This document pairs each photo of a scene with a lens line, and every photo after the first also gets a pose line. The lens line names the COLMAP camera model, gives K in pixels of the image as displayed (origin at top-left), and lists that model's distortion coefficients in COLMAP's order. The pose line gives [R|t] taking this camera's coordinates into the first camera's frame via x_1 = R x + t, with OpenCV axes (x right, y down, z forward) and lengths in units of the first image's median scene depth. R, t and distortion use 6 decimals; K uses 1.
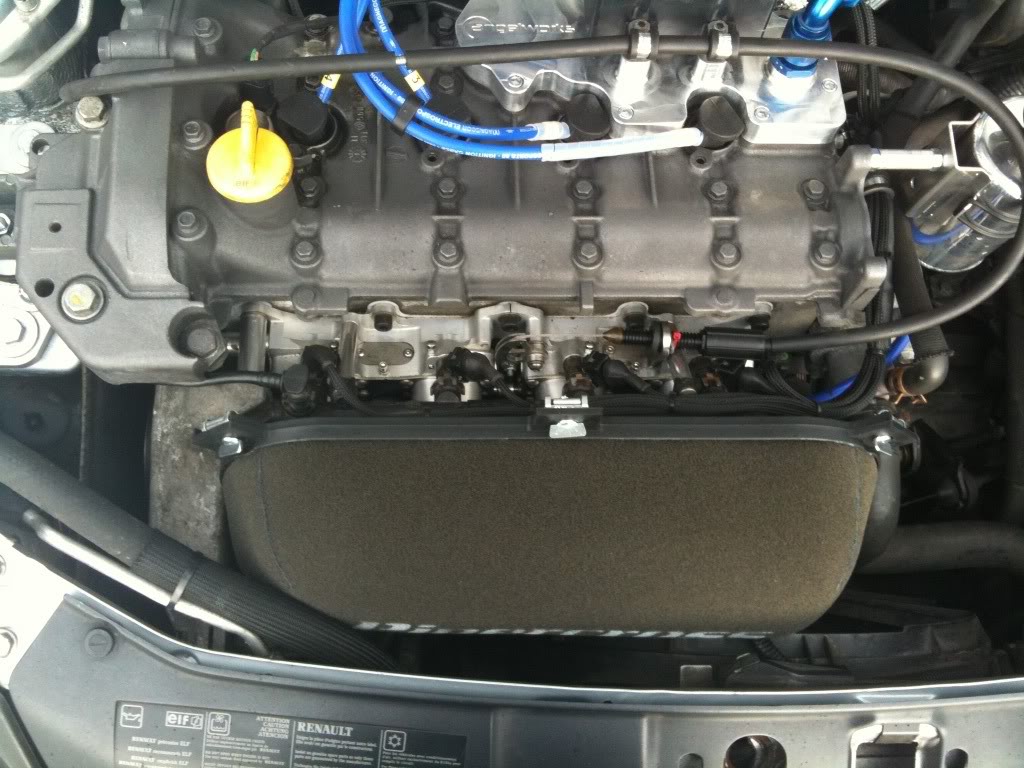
lens RADIAL K [[1109.7, 0, 495.7], [0, 1109.7, 365.2], [0, 0, 1]] dist [0.101707, -0.366037]
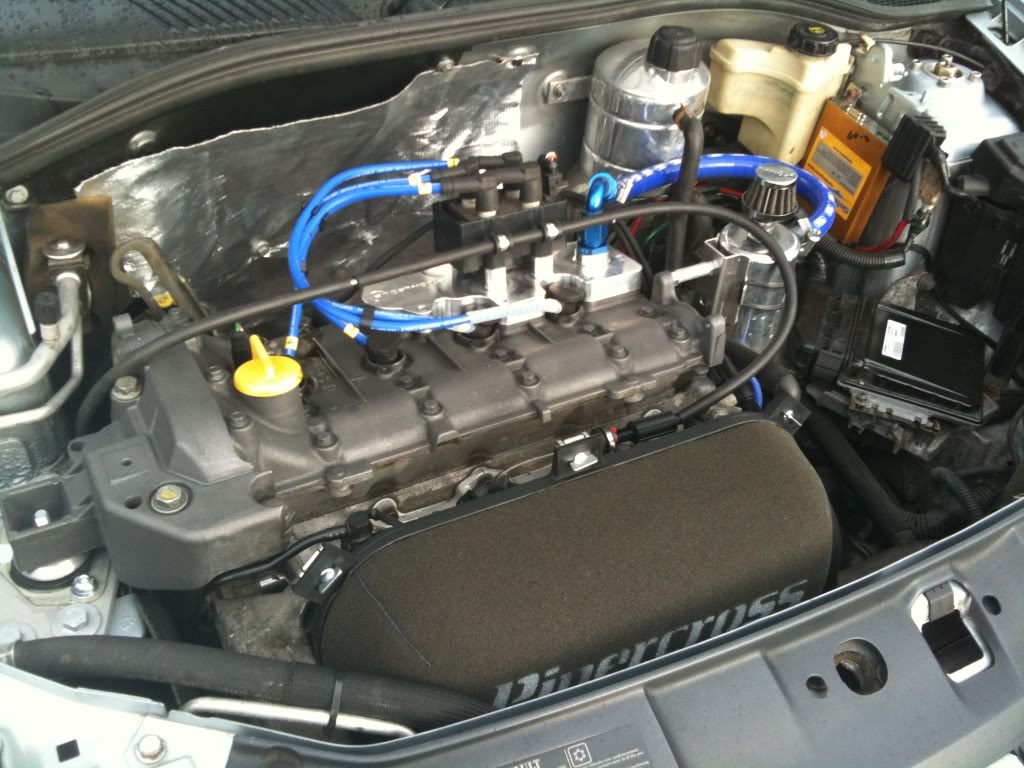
lens RADIAL K [[1109.7, 0, 495.7], [0, 1109.7, 365.2], [0, 0, 1]] dist [0.101707, -0.366037]
pose [[0.893833, -0.282105, 0.348538, -0.405148], [0.431970, 0.750221, -0.500570, 0.528874], [-0.120267, 0.597984, 0.792434, -0.040826]]
